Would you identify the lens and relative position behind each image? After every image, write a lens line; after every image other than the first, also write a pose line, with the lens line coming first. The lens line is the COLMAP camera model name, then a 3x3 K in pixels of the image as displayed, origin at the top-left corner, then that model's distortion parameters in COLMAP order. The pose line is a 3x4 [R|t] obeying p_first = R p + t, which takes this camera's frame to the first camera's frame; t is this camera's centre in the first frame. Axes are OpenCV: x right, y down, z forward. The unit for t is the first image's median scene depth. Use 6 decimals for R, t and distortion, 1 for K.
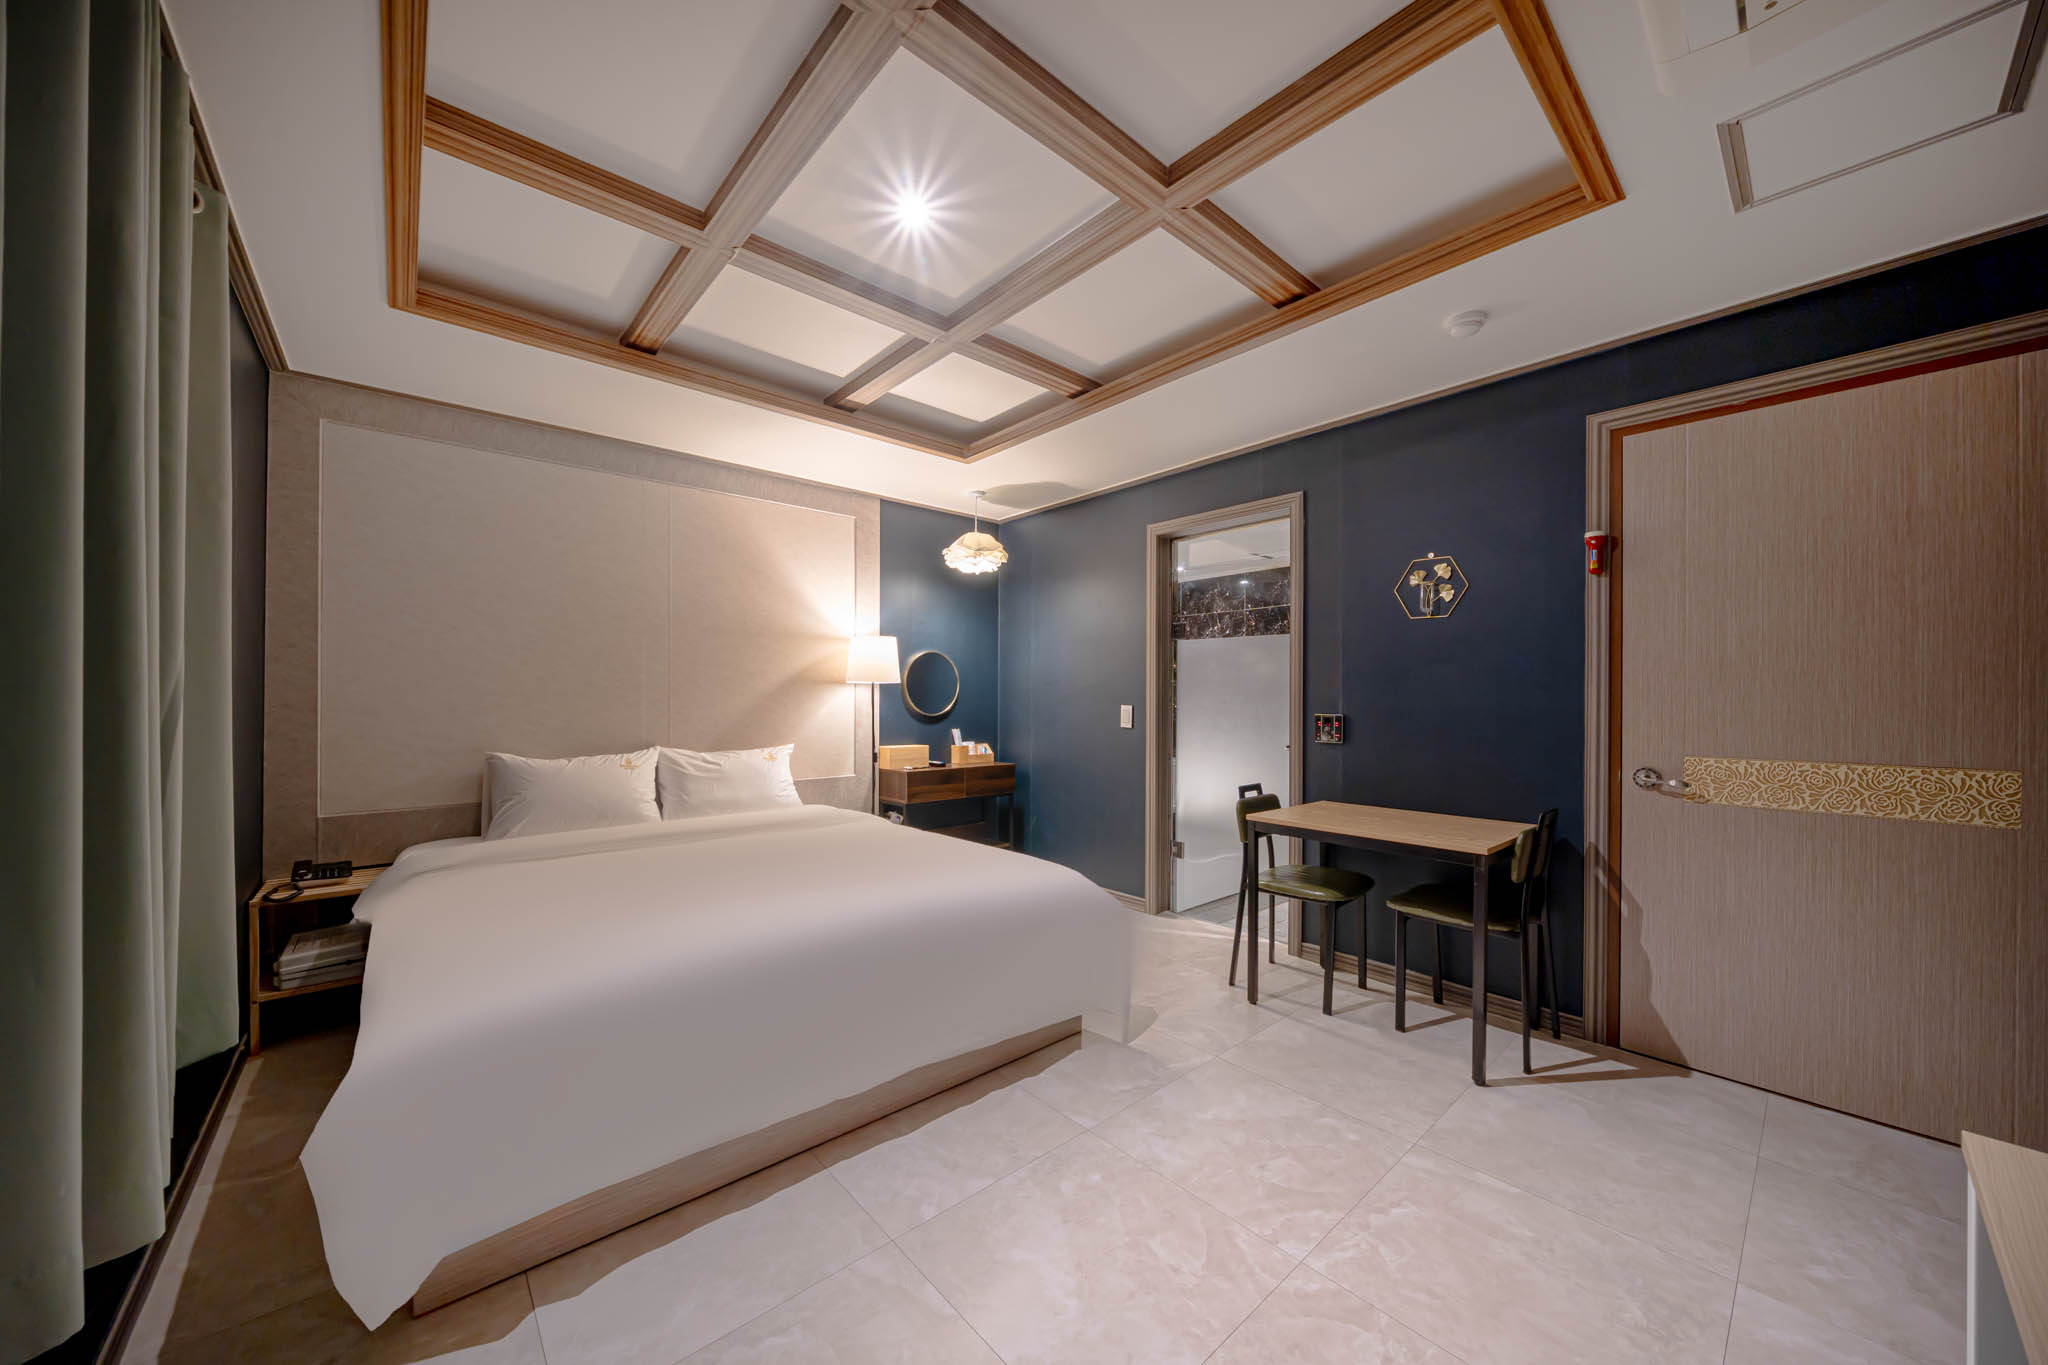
lens RADIAL K [[713.0, 0, 1028.1], [0, 713.0, 692.9], [0, 0, 1]] dist [0.000005, -0.000005]
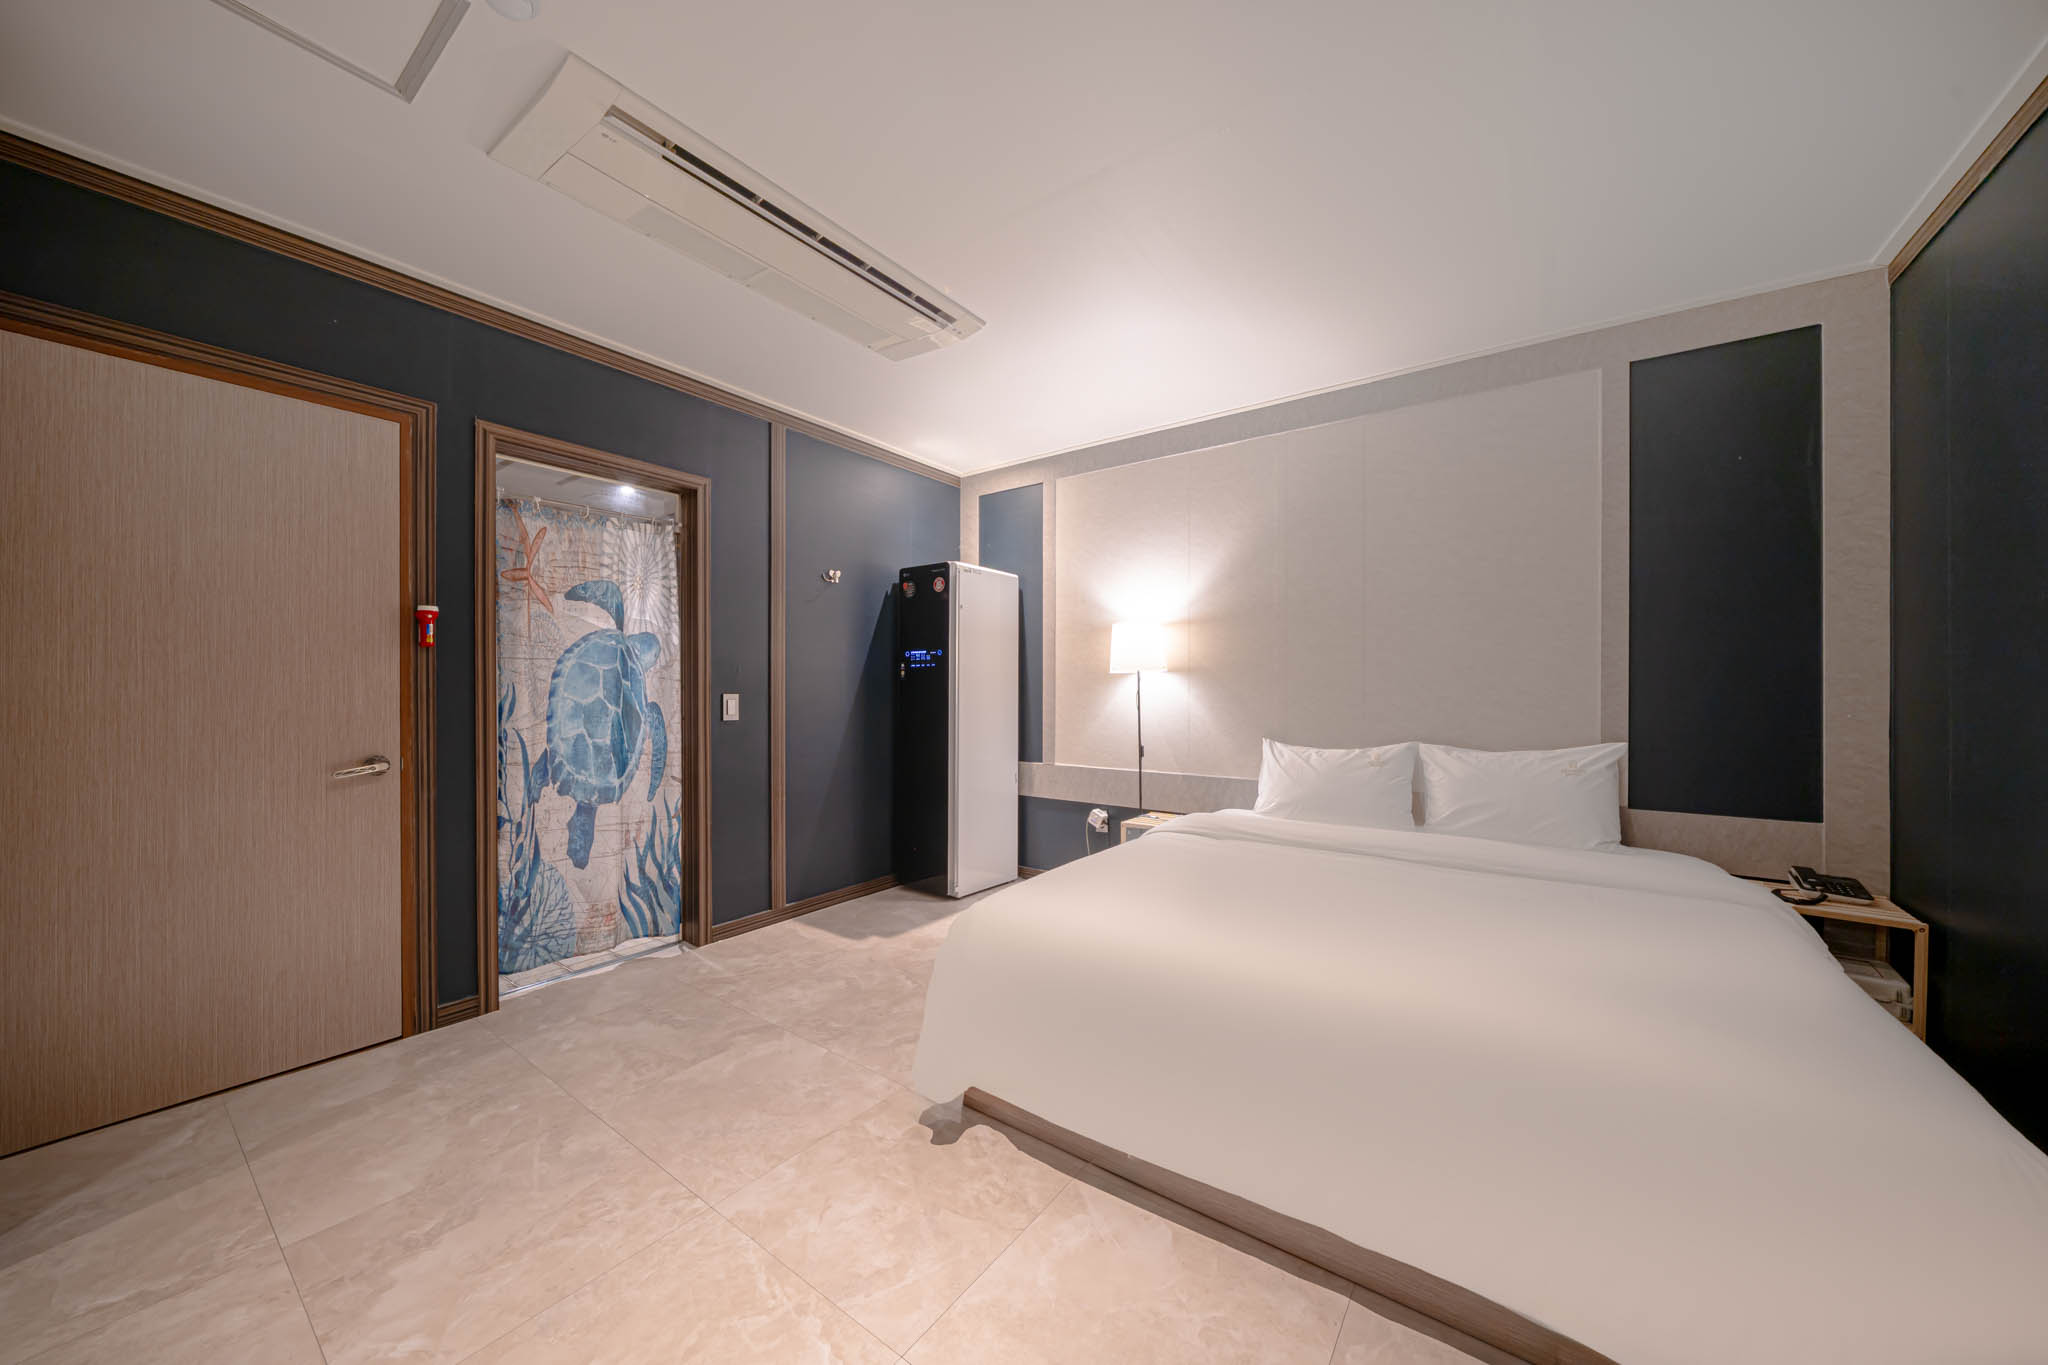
lens RADIAL K [[713.0, 0, 1029.6], [0, 713.0, 693.5], [0, 0, 1]] dist [0.000005, -0.000005]
pose [[0.226606, -0.008121, -0.973953, 0.643351], [0.004090, 0.999964, -0.007386, 0.010436], [0.973978, -0.002309, 0.226632, 0.505572]]
